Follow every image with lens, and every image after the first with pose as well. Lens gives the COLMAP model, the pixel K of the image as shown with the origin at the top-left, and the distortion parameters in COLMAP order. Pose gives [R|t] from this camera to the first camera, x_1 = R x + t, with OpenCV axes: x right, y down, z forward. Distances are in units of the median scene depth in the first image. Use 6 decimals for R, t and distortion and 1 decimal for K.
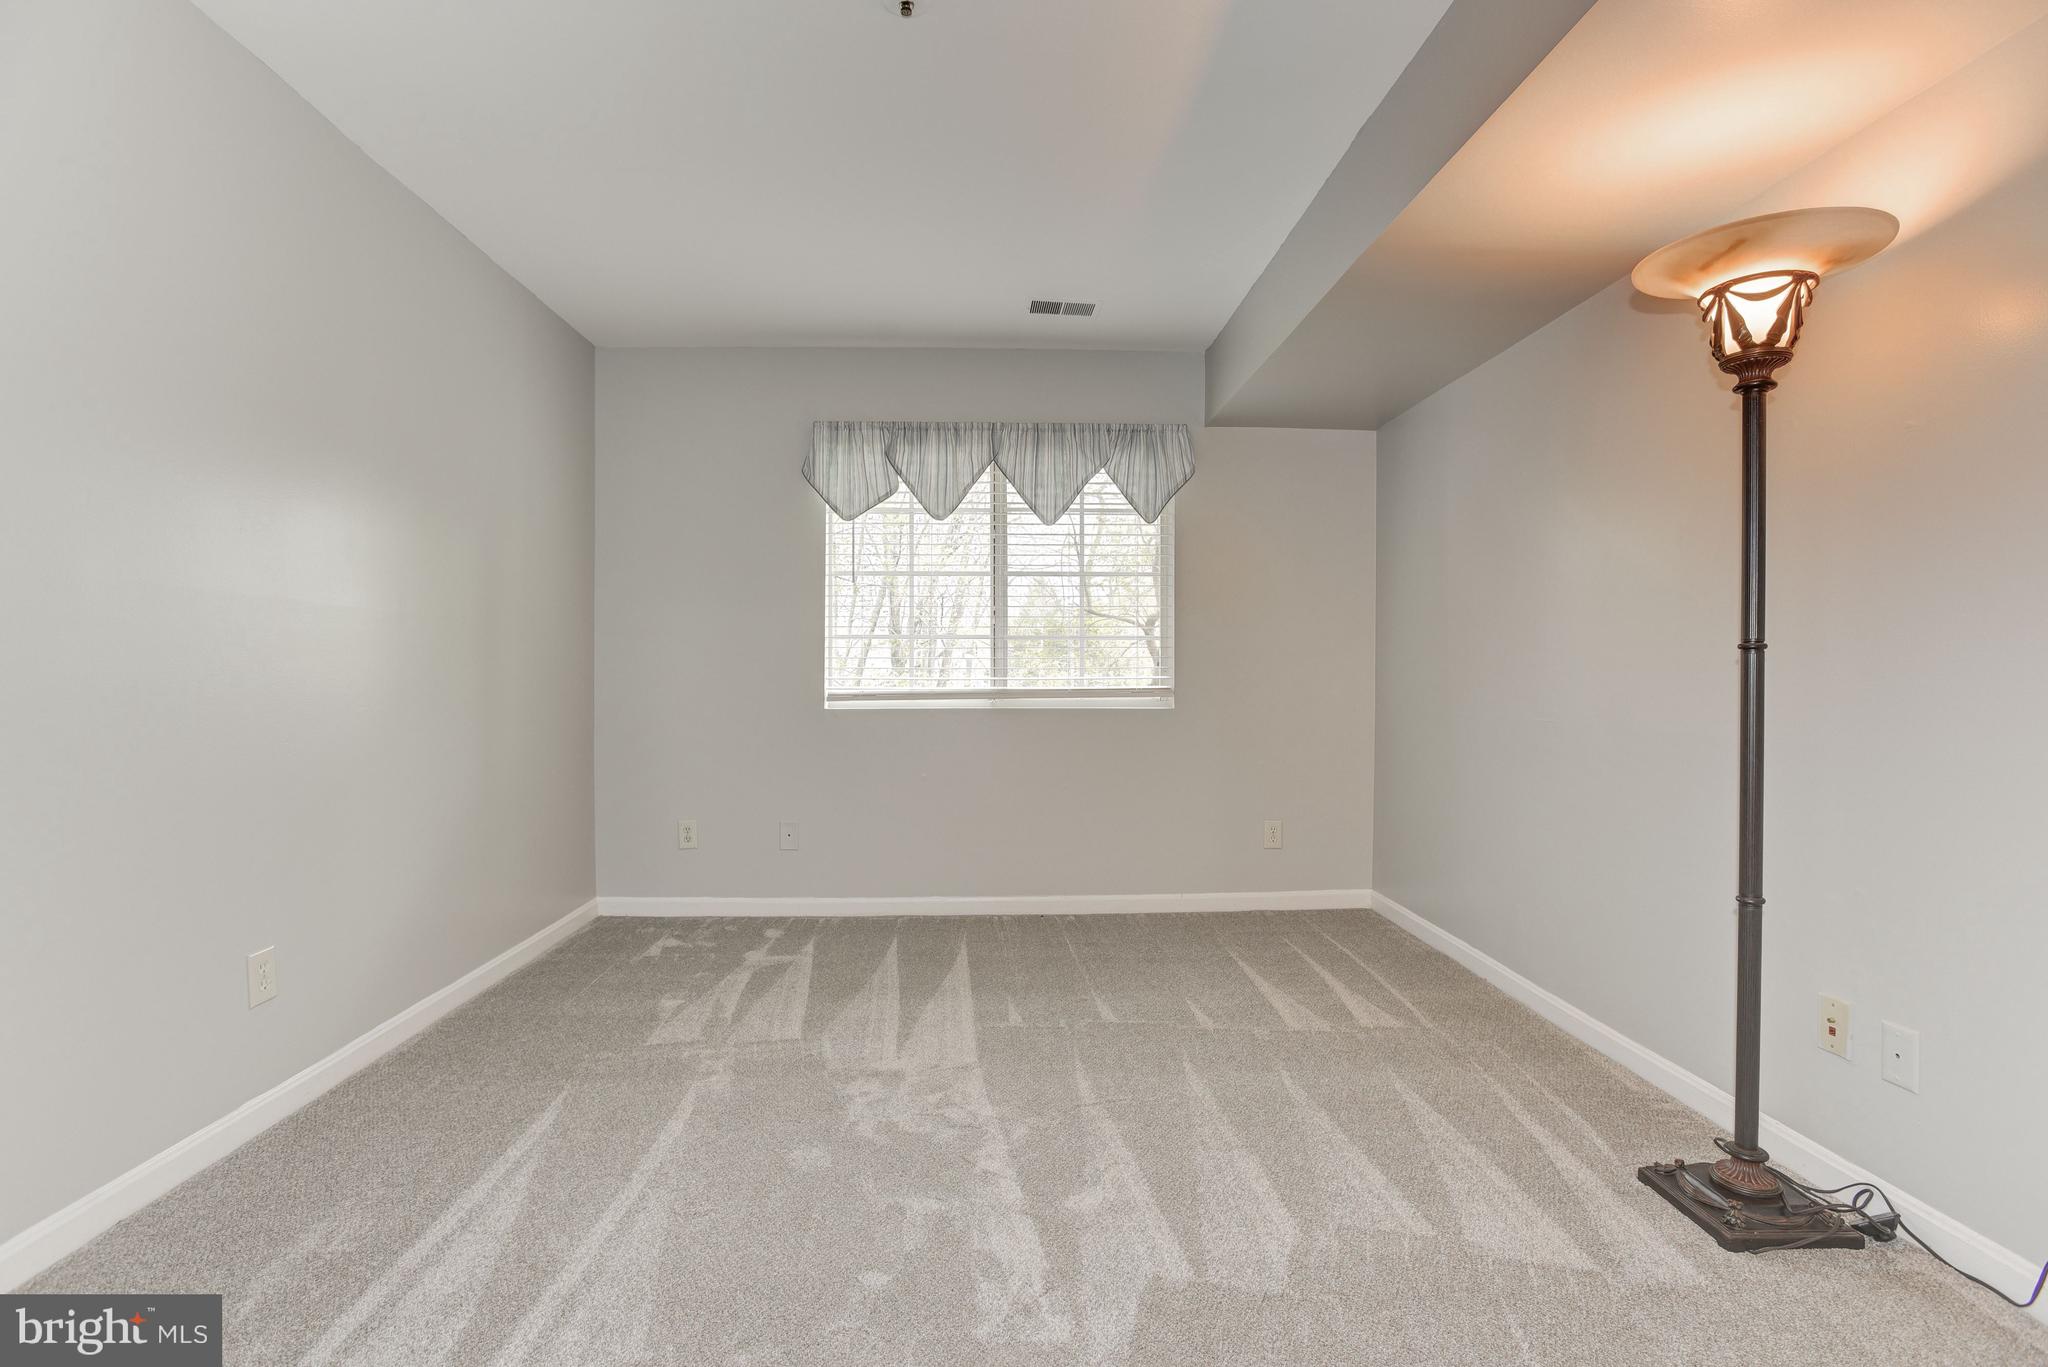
lens RADIAL K [[978.5, 0, 1031.0], [0, 978.5, 671.1], [0, 0, 1]] dist [-0.050067, 0.022126]
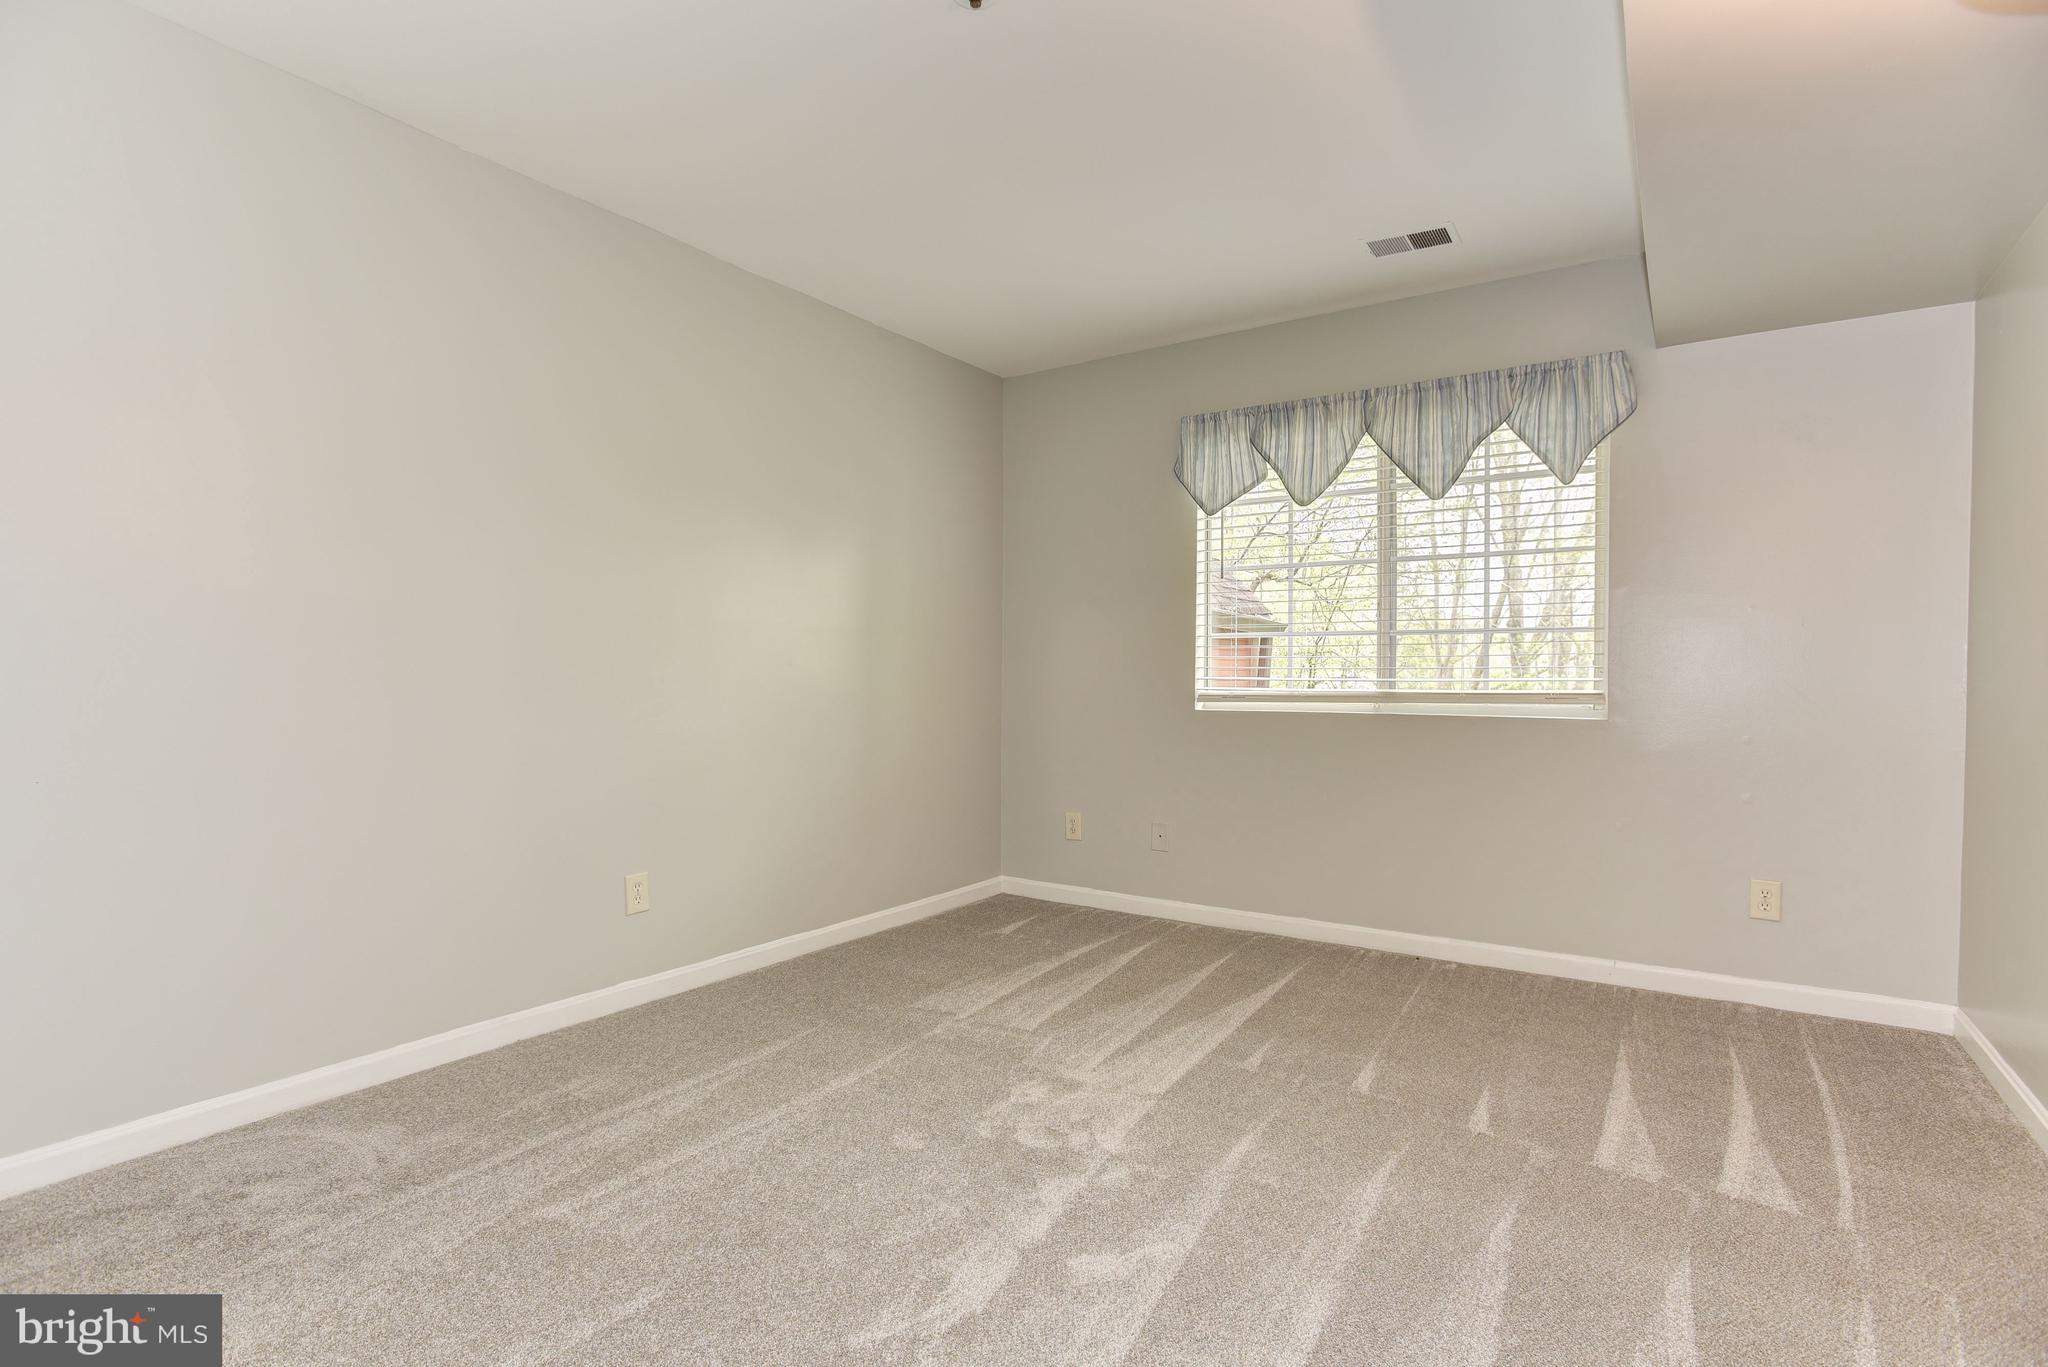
lens RADIAL K [[978.5, 0, 983.8], [0, 978.5, 669.4], [0, 0, 1]] dist [-0.050067, 0.022126]
pose [[0.797223, -0.000538, -0.603684, 0.213619], [-0.000854, 0.999998, -0.002019, 0.000199], [0.603684, 0.002125, 0.797221, 0.095285]]
